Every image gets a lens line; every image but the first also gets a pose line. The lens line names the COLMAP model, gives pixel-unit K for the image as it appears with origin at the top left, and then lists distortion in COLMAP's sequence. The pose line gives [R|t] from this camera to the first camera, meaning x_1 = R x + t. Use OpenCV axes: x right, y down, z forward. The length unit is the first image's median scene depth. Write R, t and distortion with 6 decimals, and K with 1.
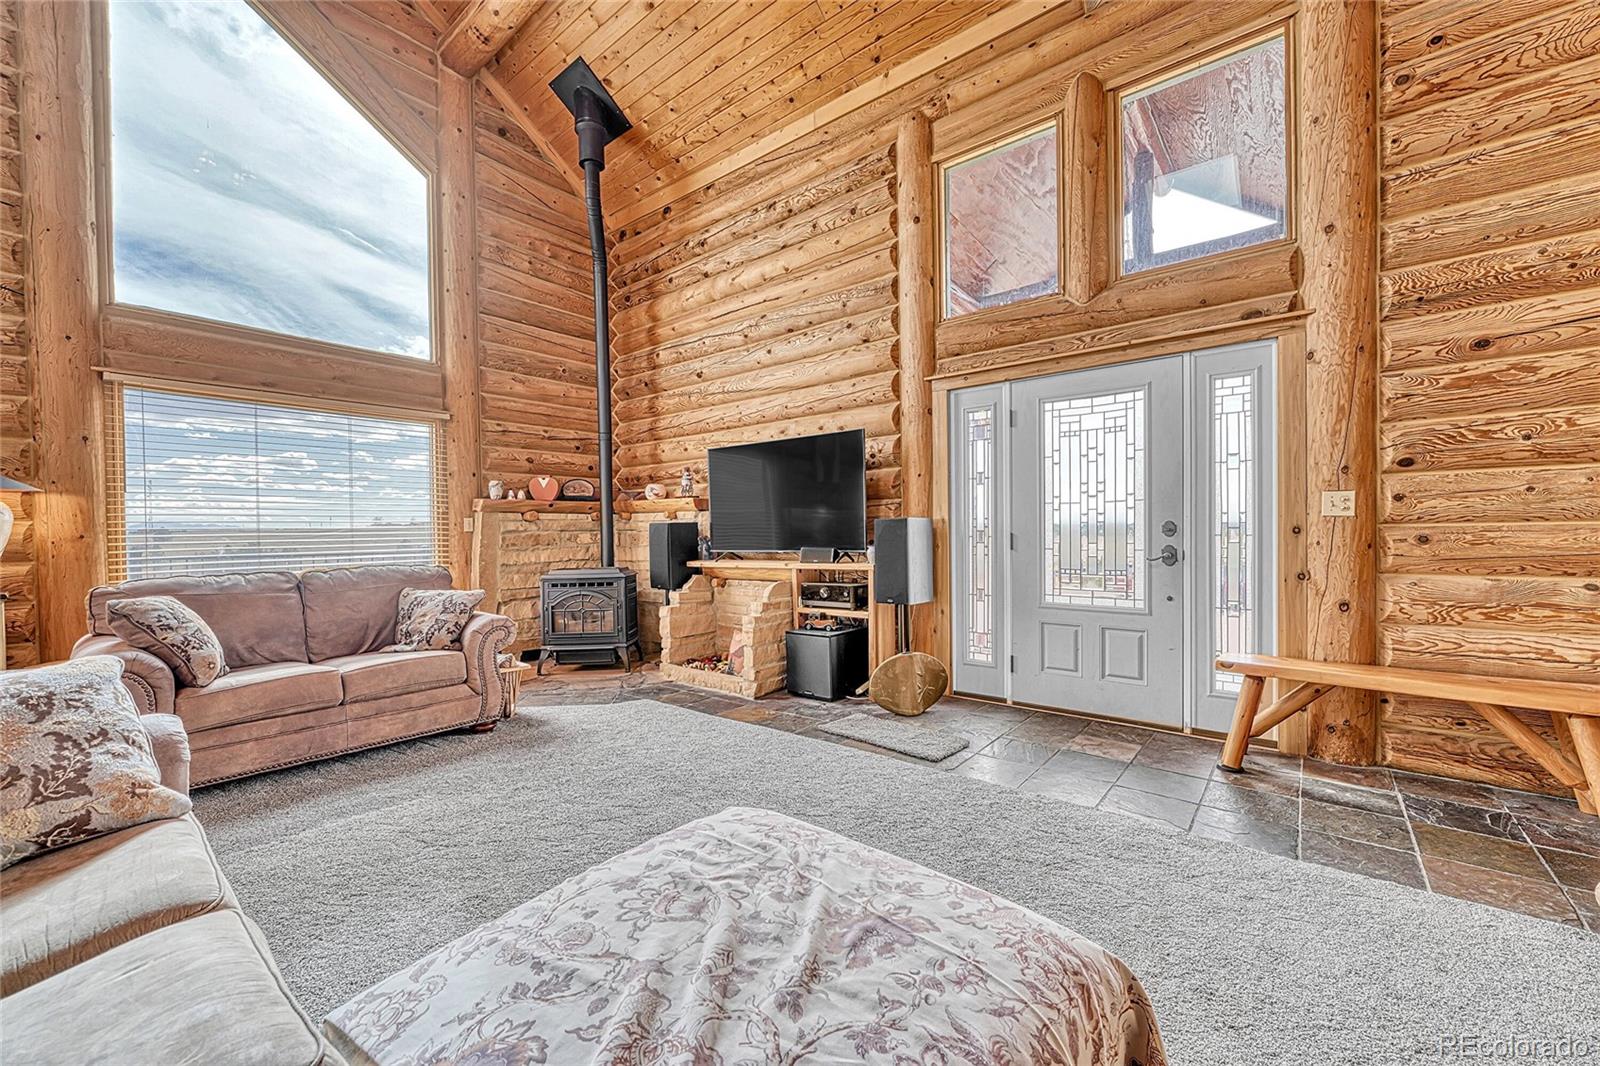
lens RADIAL K [[628.7, 0, 804.1], [0, 628.7, 533.2], [0, 0, 1]] dist [-0.006525, 0.000134]
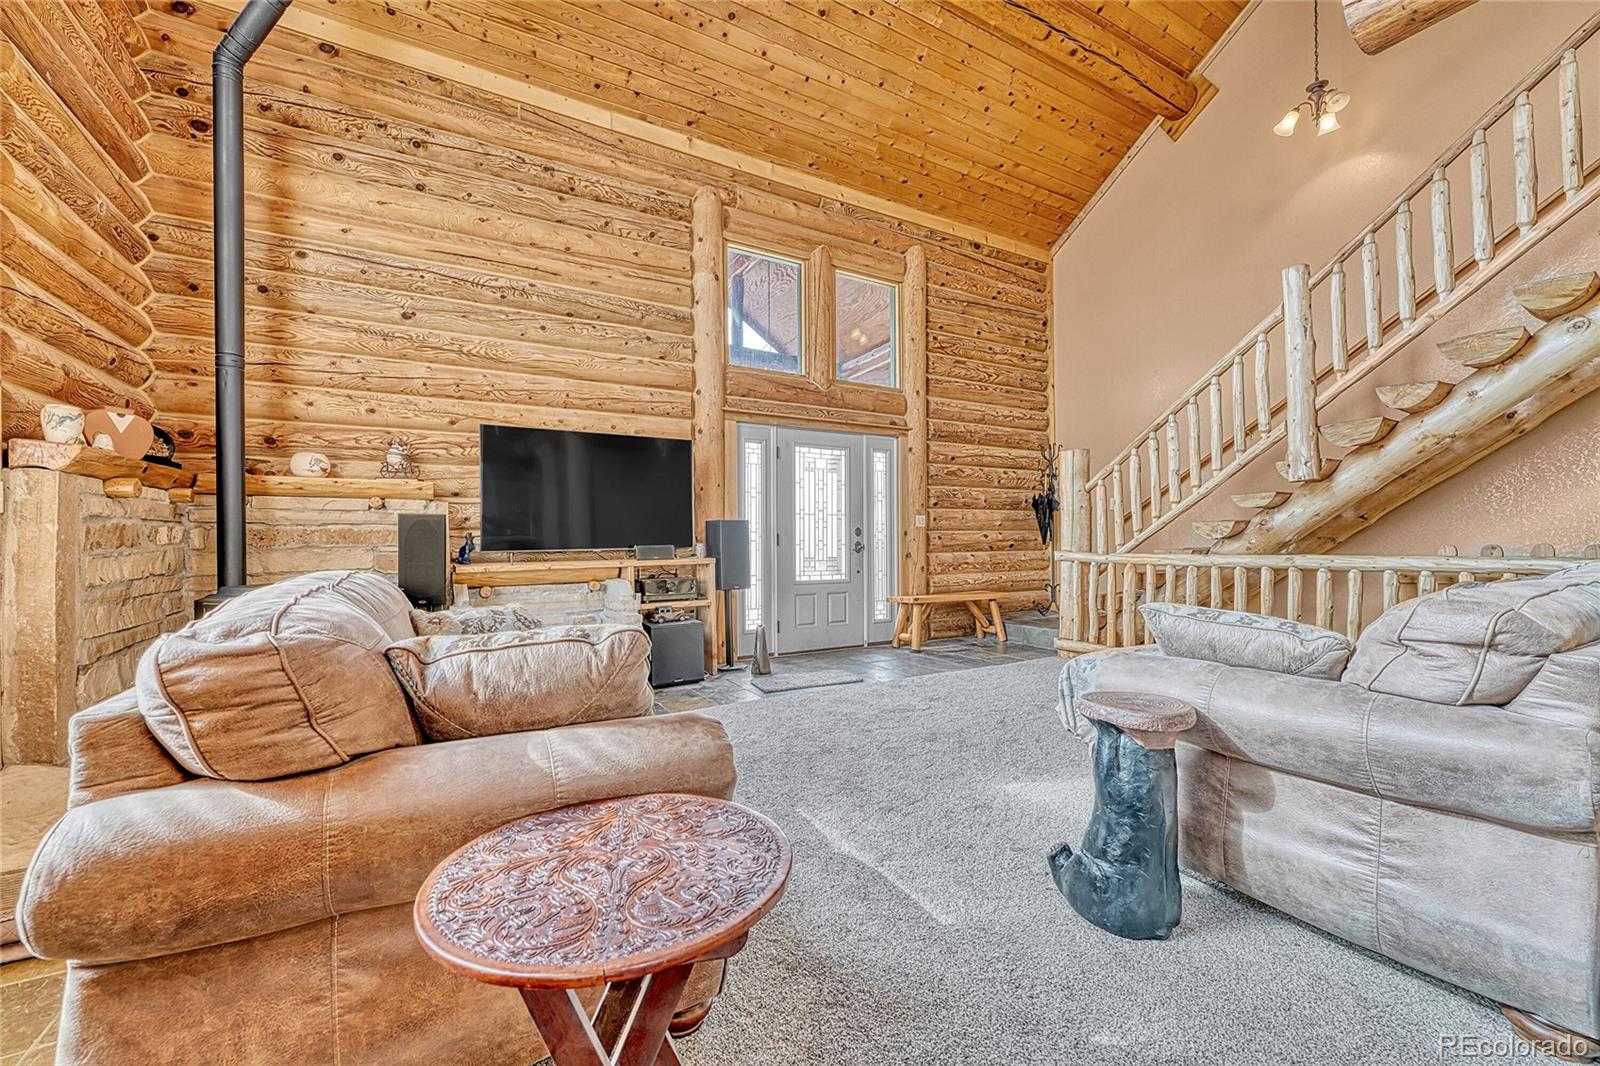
lens RADIAL K [[628.7, 0, 802.6], [0, 628.7, 535.5], [0, 0, 1]] dist [-0.006525, 0.000134]
pose [[0.366871, 0.017115, 0.930114, -1.011028], [0.005584, 0.999772, -0.020599, 0.034934], [-0.930255, 0.012751, 0.366692, 0.454845]]
